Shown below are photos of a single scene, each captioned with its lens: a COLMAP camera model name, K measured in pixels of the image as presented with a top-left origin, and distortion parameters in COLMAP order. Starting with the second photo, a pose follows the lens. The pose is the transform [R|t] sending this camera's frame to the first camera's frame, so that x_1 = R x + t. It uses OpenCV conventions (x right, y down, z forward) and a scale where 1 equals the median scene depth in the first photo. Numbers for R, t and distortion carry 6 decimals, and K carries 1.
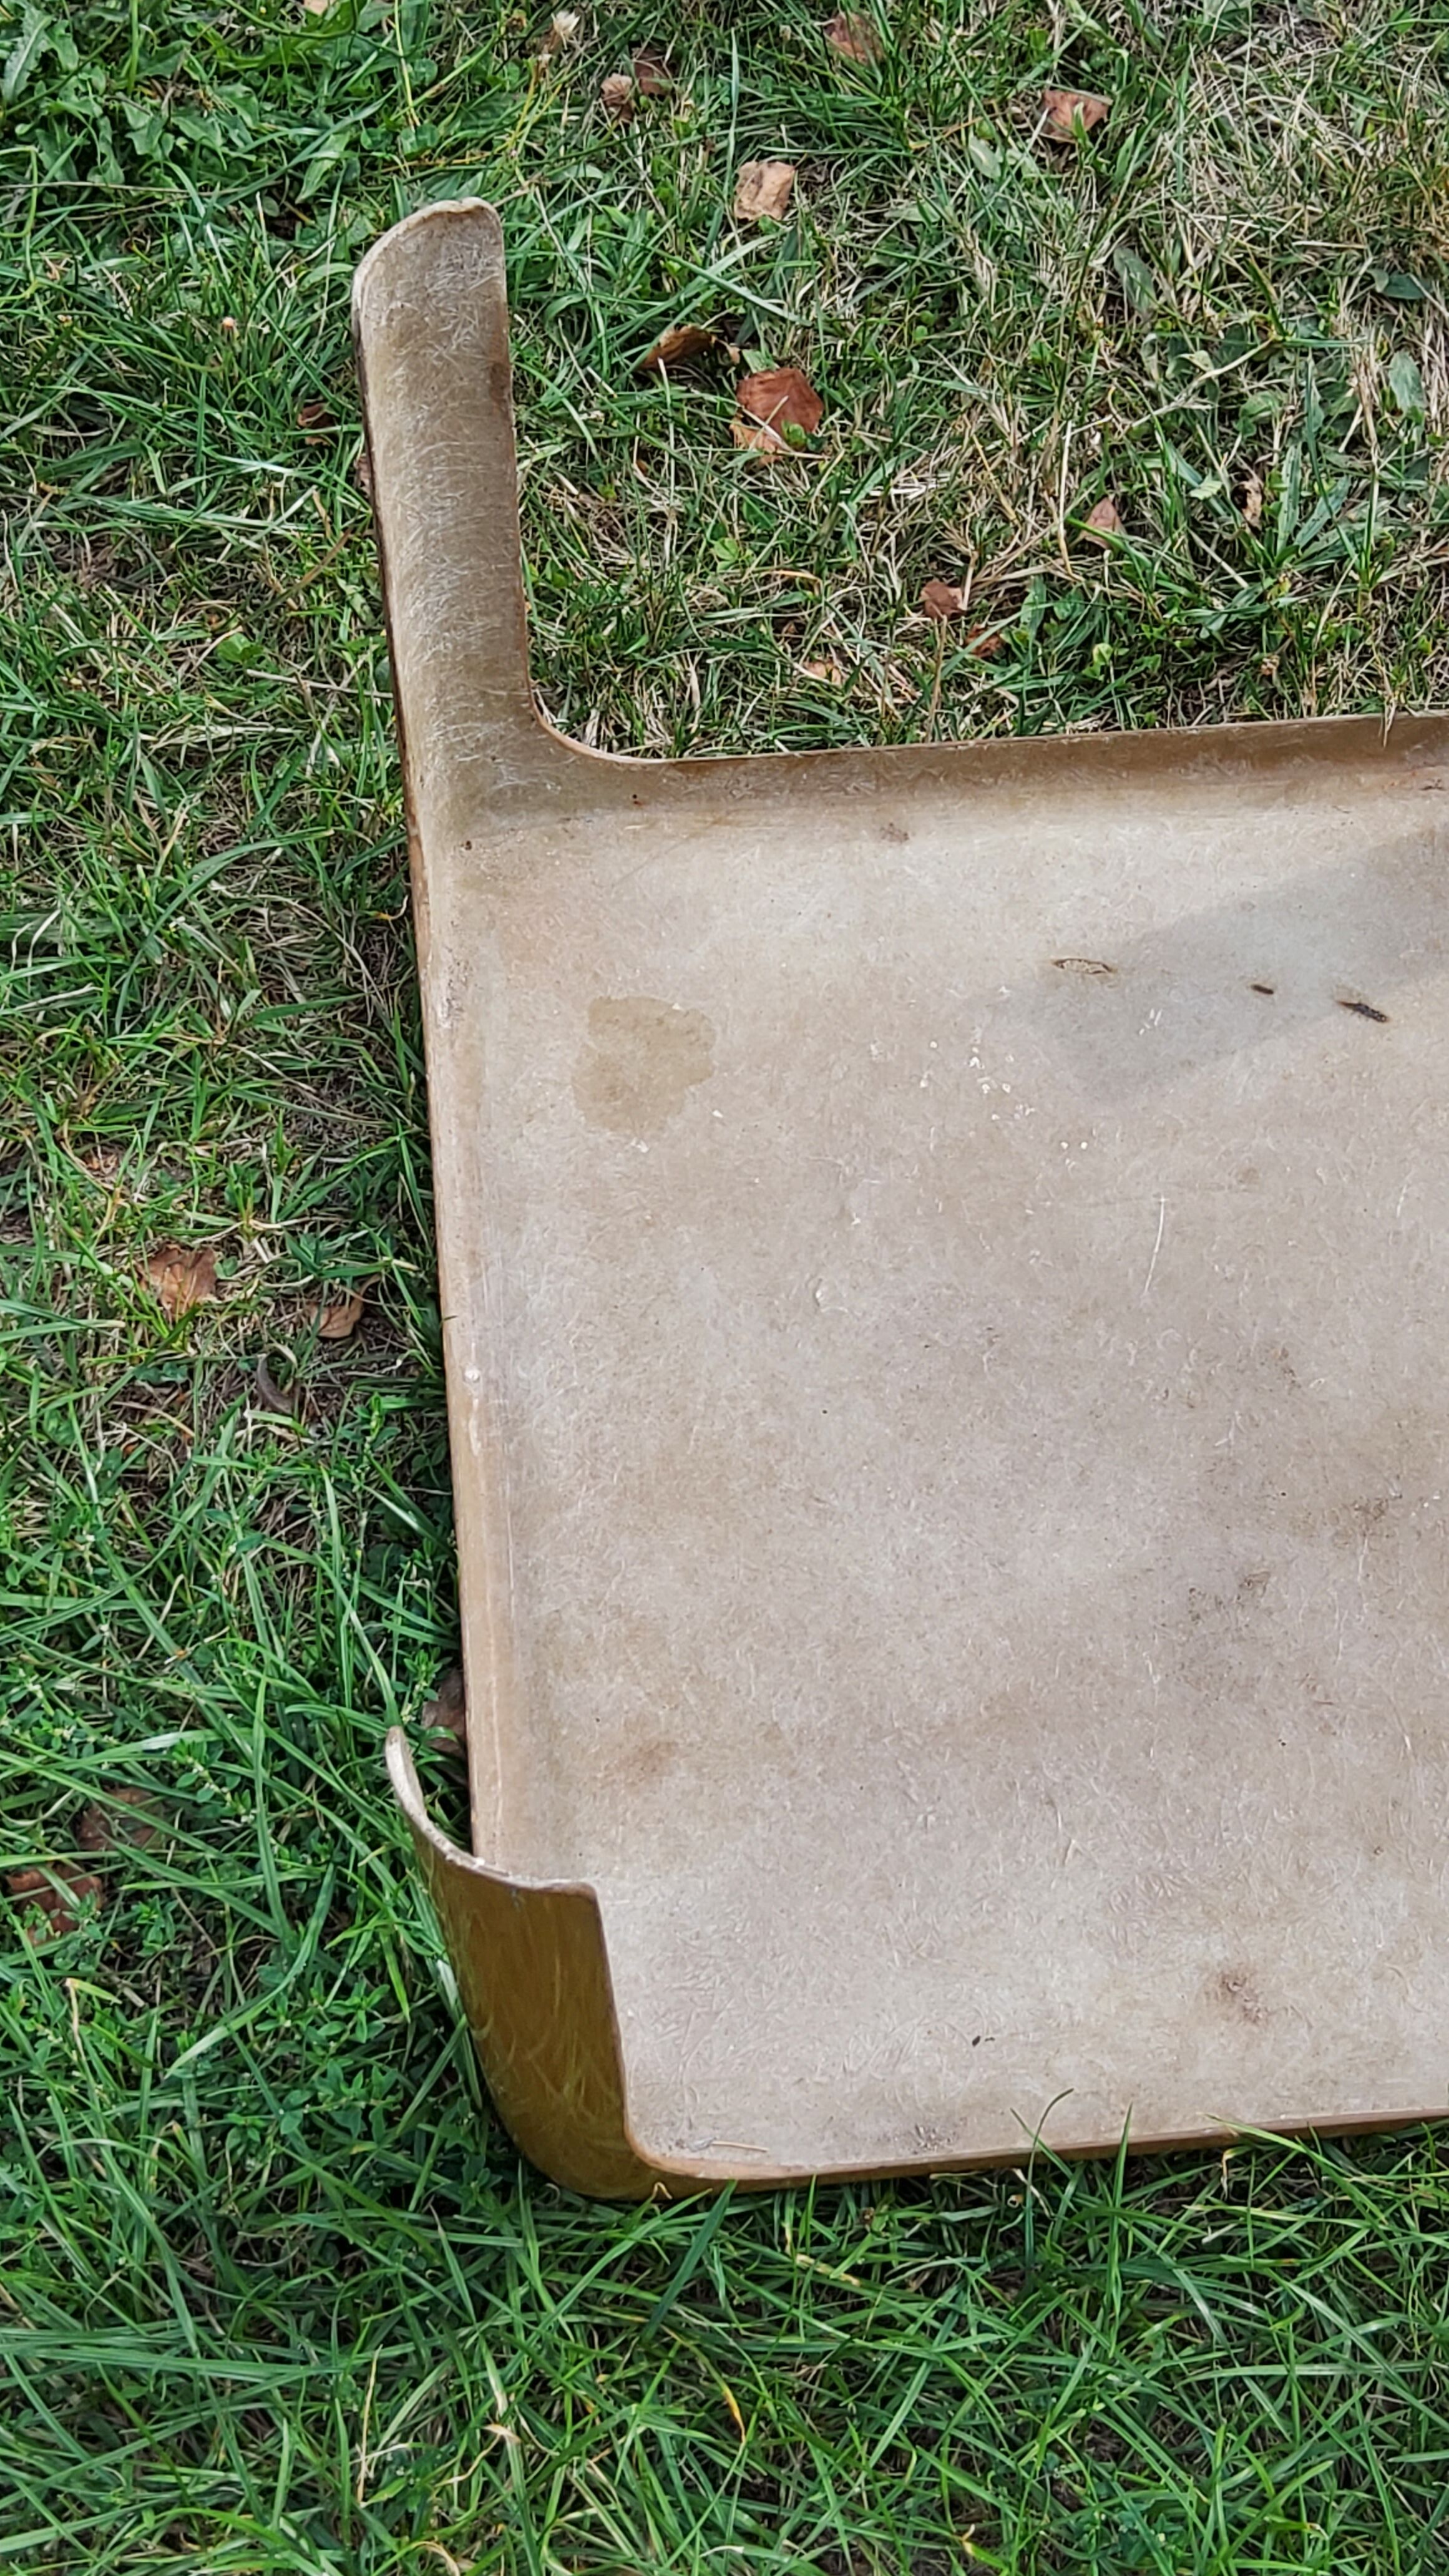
lens RADIAL K [[3844.0, 0, 717.2], [0, 3844.0, 1290.0], [0, 0, 1]] dist [0.101628, 0.000000]
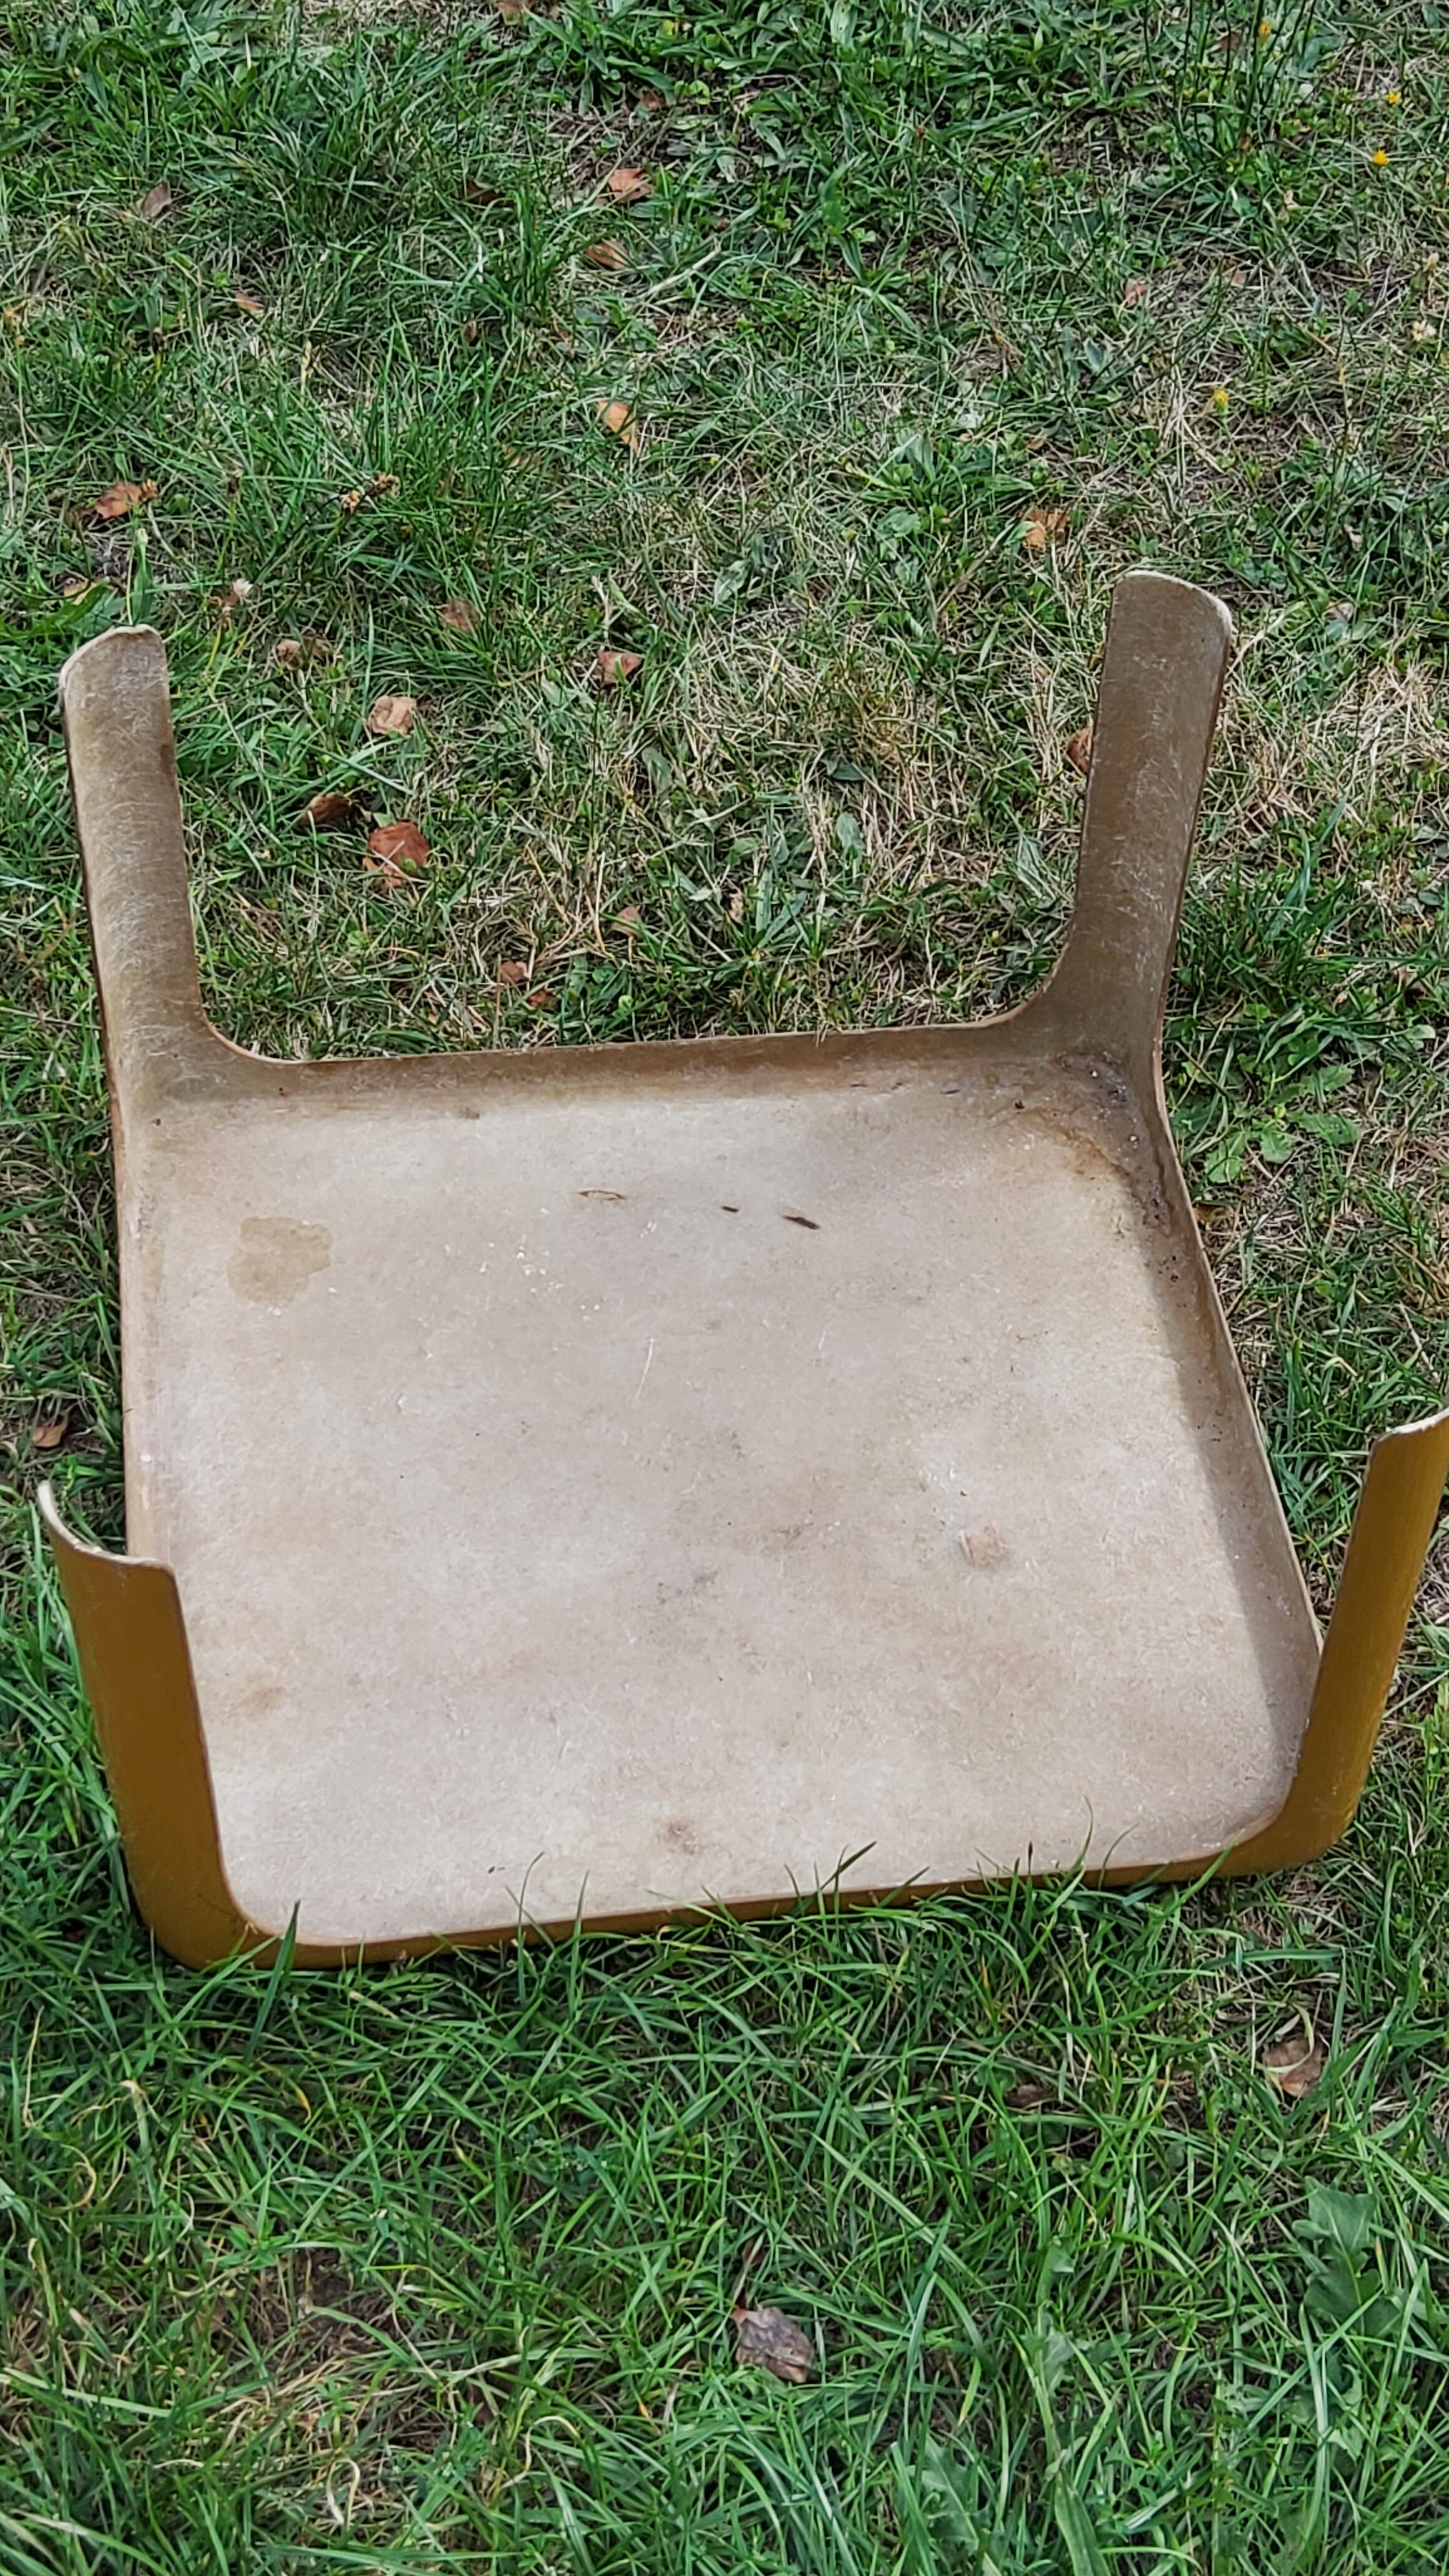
lens RADIAL K [[3844.0, 0, 725.6], [0, 3844.0, 1286.2], [0, 0, 1]] dist [0.101628, 0.000000]
pose [[0.999115, -0.009741, 0.040924, 0.083237], [0.018695, 0.974293, -0.224506, 0.261226], [-0.037685, 0.225072, 0.973613, -0.344961]]
